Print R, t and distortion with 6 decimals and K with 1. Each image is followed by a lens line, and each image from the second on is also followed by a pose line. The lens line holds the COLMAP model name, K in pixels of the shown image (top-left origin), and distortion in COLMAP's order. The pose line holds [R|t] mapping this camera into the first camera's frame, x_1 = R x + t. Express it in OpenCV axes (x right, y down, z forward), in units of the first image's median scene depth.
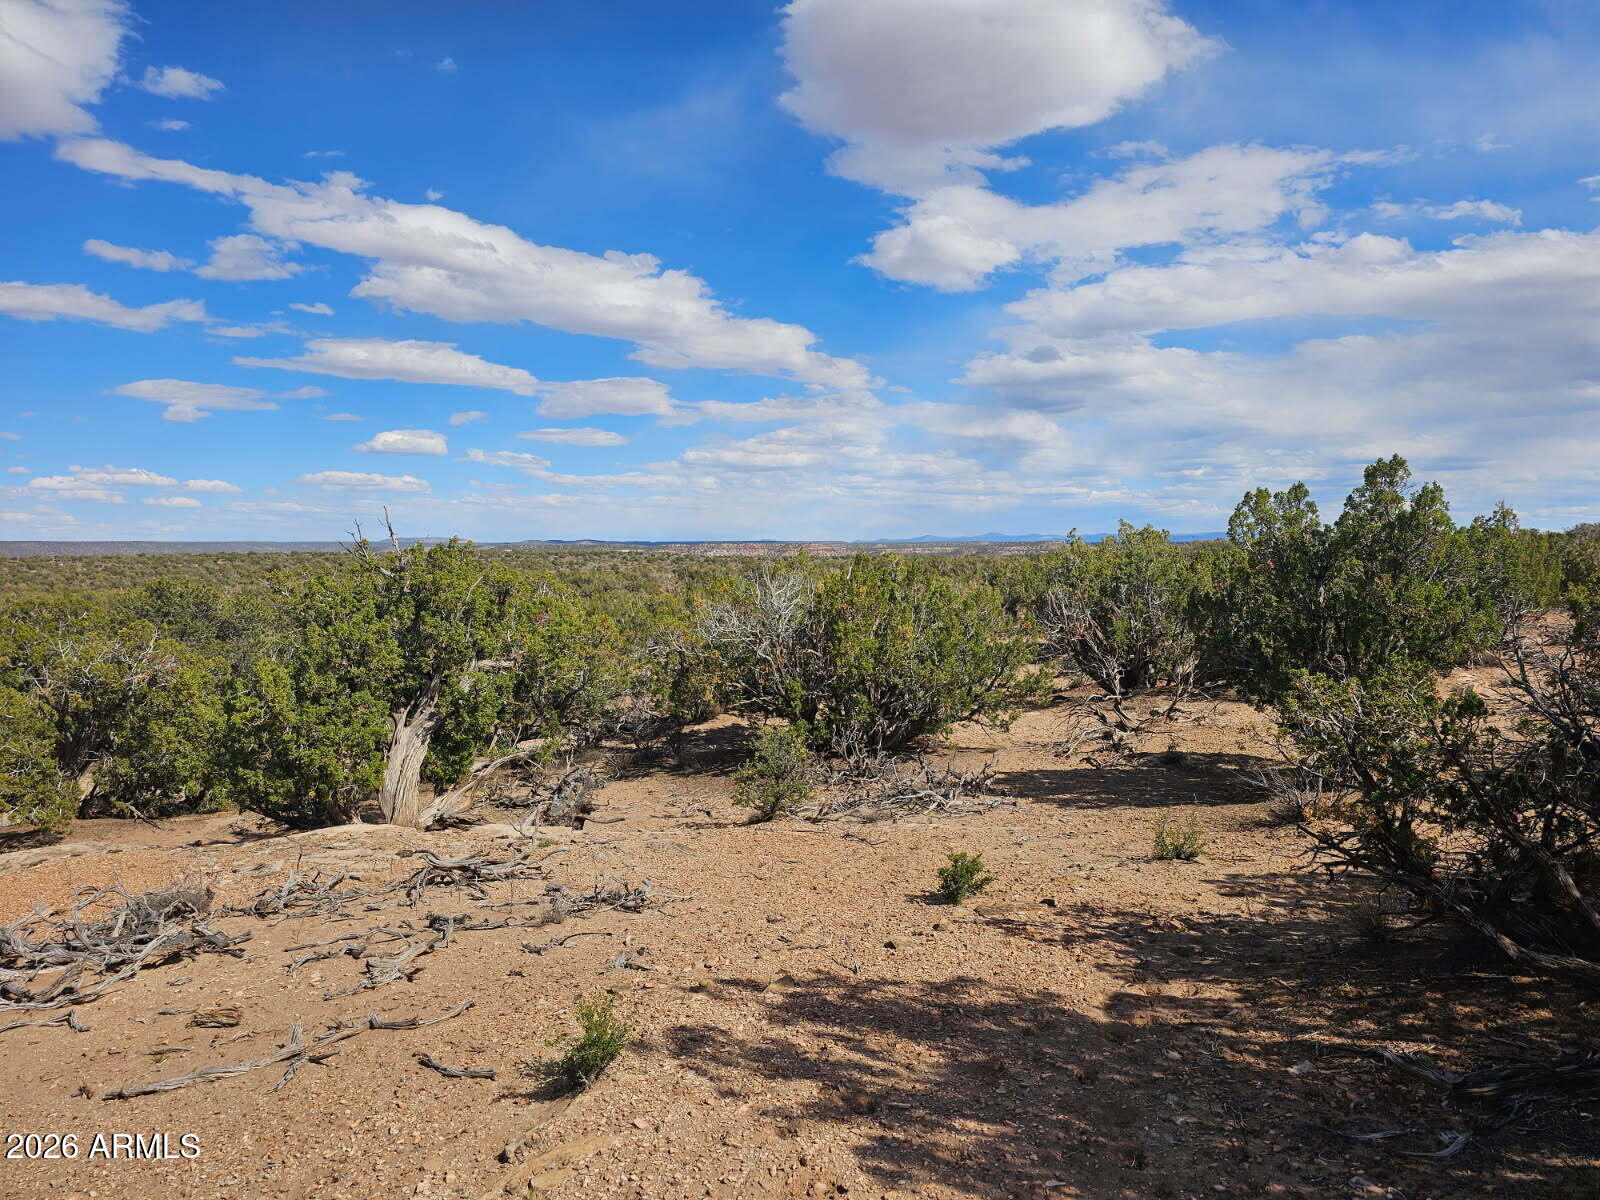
lens RADIAL K [[1067.6, 0, 812.8], [0, 1067.6, 597.6], [0, 0, 1]] dist [0.063164, -0.067472]
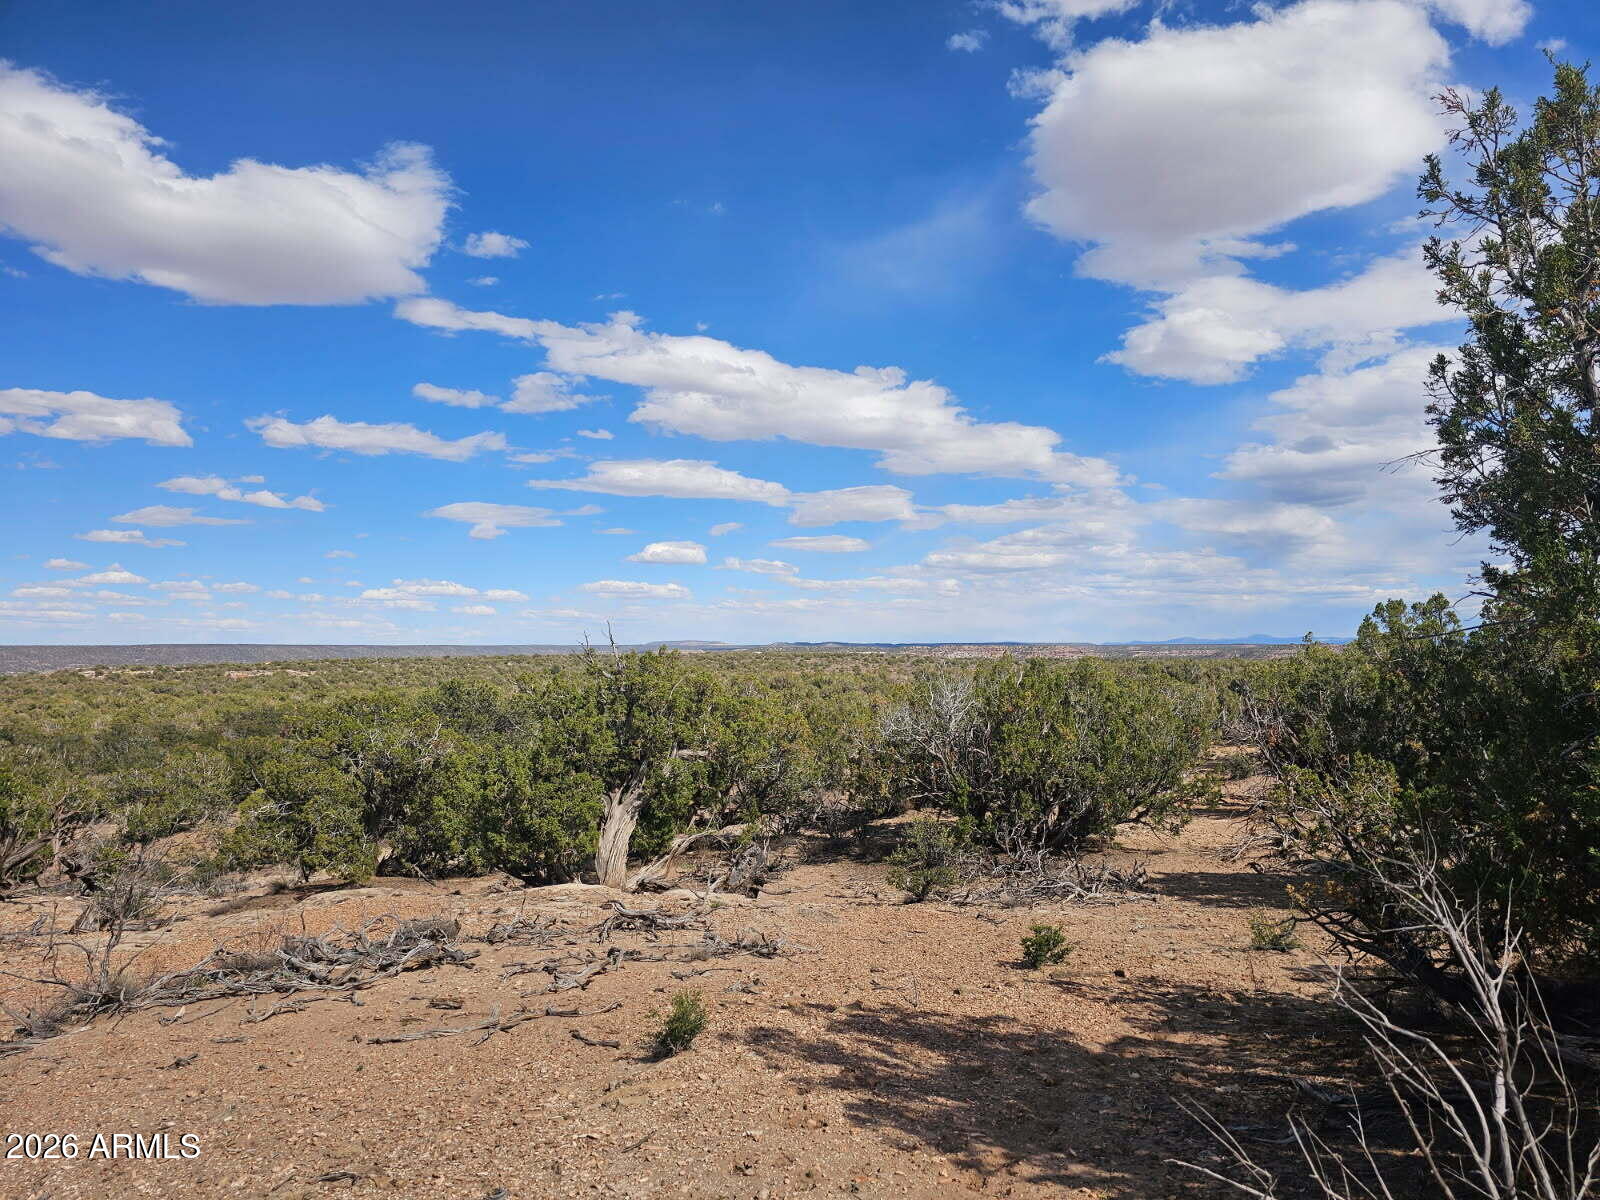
lens RADIAL K [[1067.6, 0, 812.8], [0, 1067.6, 597.6], [0, 0, 1]] dist [0.063164, -0.067472]
pose [[0.974259, -0.010550, -0.225184, 0.104802], [-0.010962, 0.995506, -0.094065, 0.000591], [0.225165, 0.094112, 0.969765, -0.132015]]
